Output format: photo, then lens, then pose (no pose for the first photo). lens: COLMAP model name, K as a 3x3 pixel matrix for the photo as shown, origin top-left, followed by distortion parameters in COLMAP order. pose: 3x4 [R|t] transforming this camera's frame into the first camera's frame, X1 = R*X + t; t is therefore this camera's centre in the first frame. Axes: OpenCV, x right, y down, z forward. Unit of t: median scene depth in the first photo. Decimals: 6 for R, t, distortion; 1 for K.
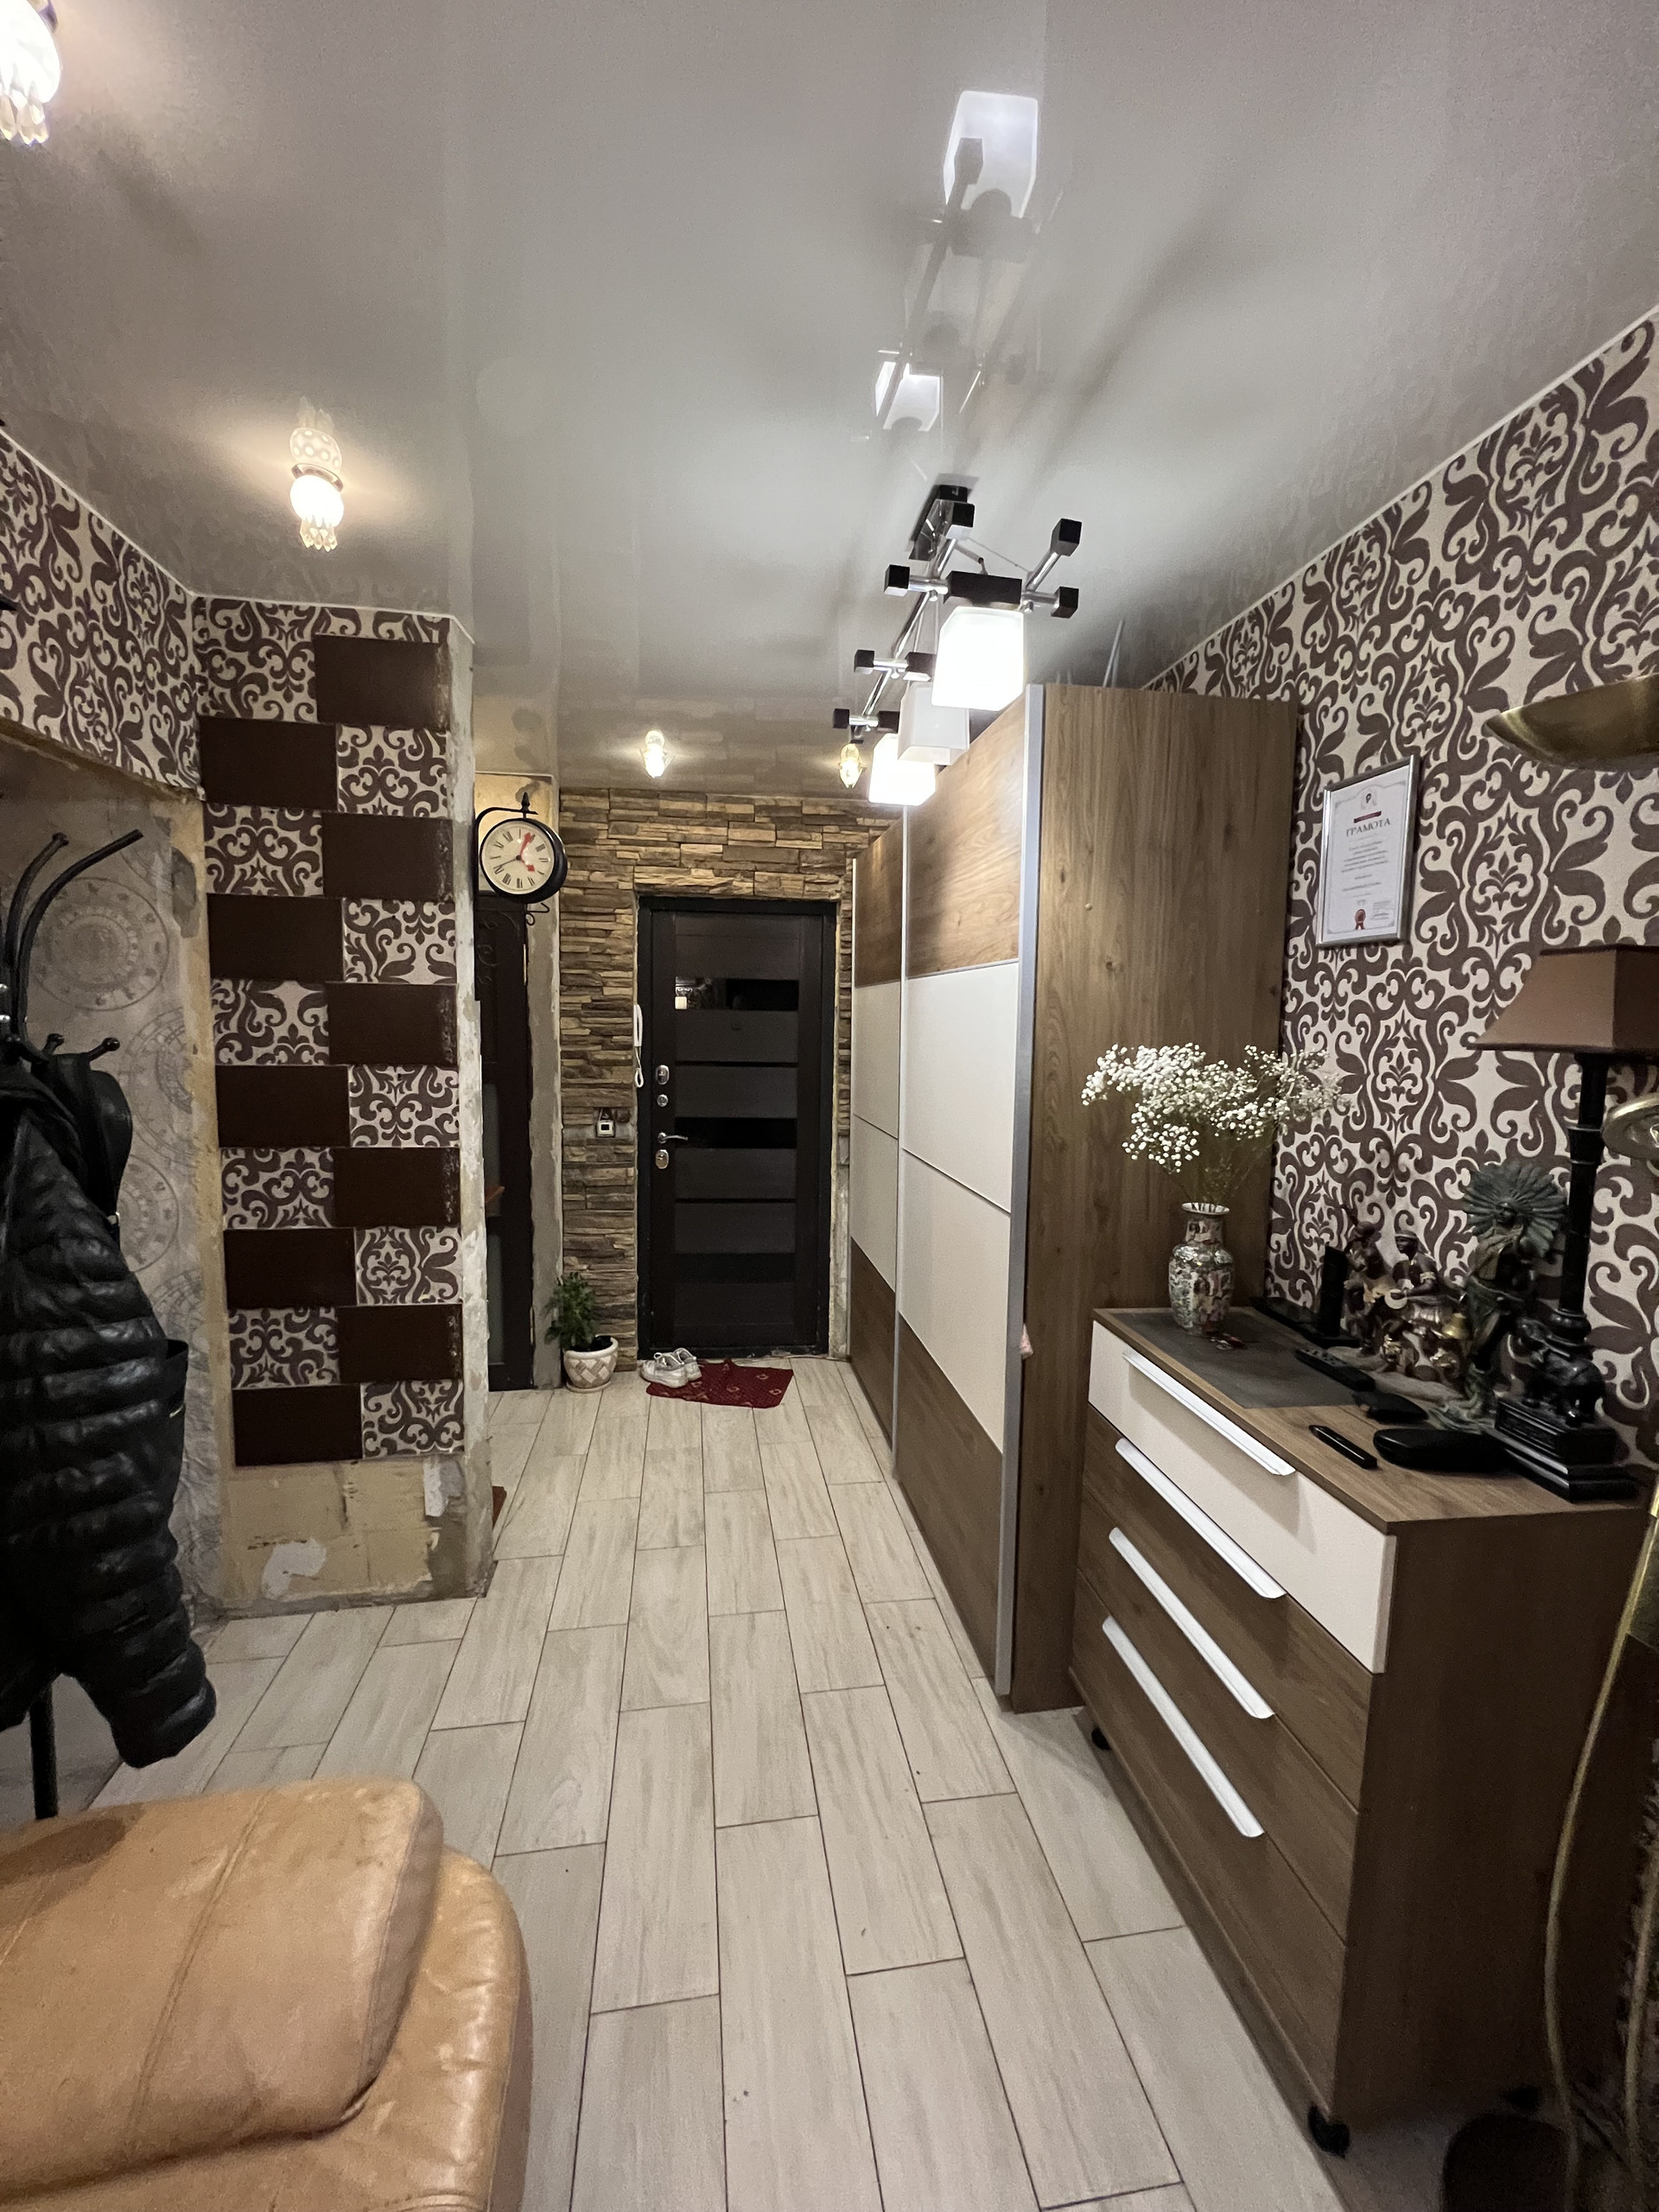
lens RADIAL K [[888.3, 0, 829.4], [0, 888.3, 1105.7], [0, 0, 1]] dist [-0.002019, -0.000026]
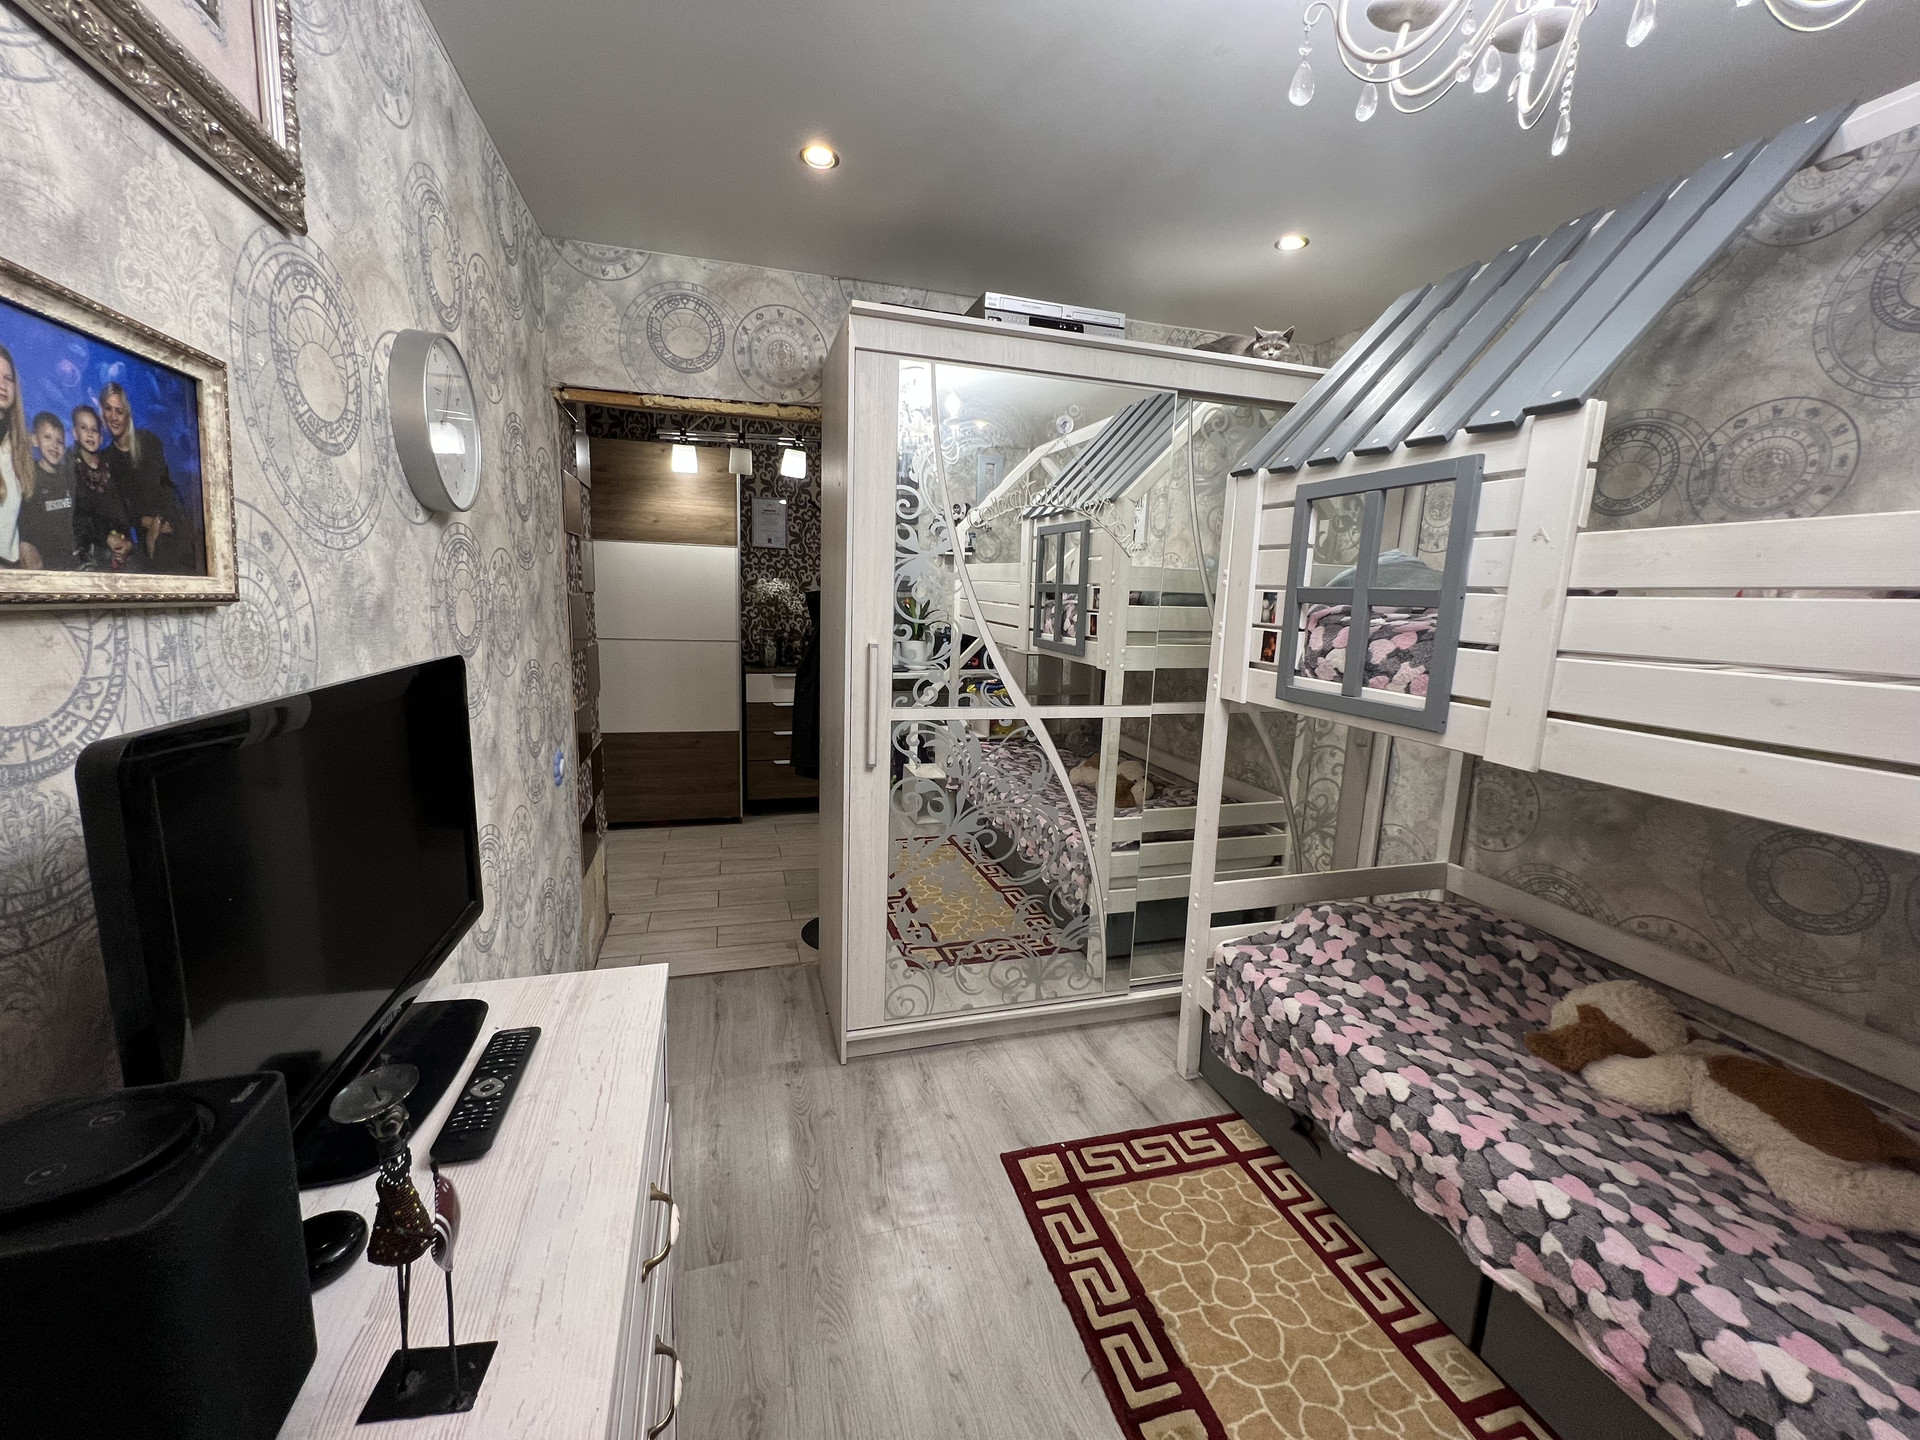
lens RADIAL K [[771.0, 0, 959.2], [0, 771.0, 719.7], [0, 0, 1]] dist [-0.002019, -0.000026]
pose [[-0.129063, -0.176153, 0.975865, -2.483421], [0.056767, 0.981169, 0.184619, -0.039953], [-0.990010, 0.079225, -0.116633, 0.671955]]
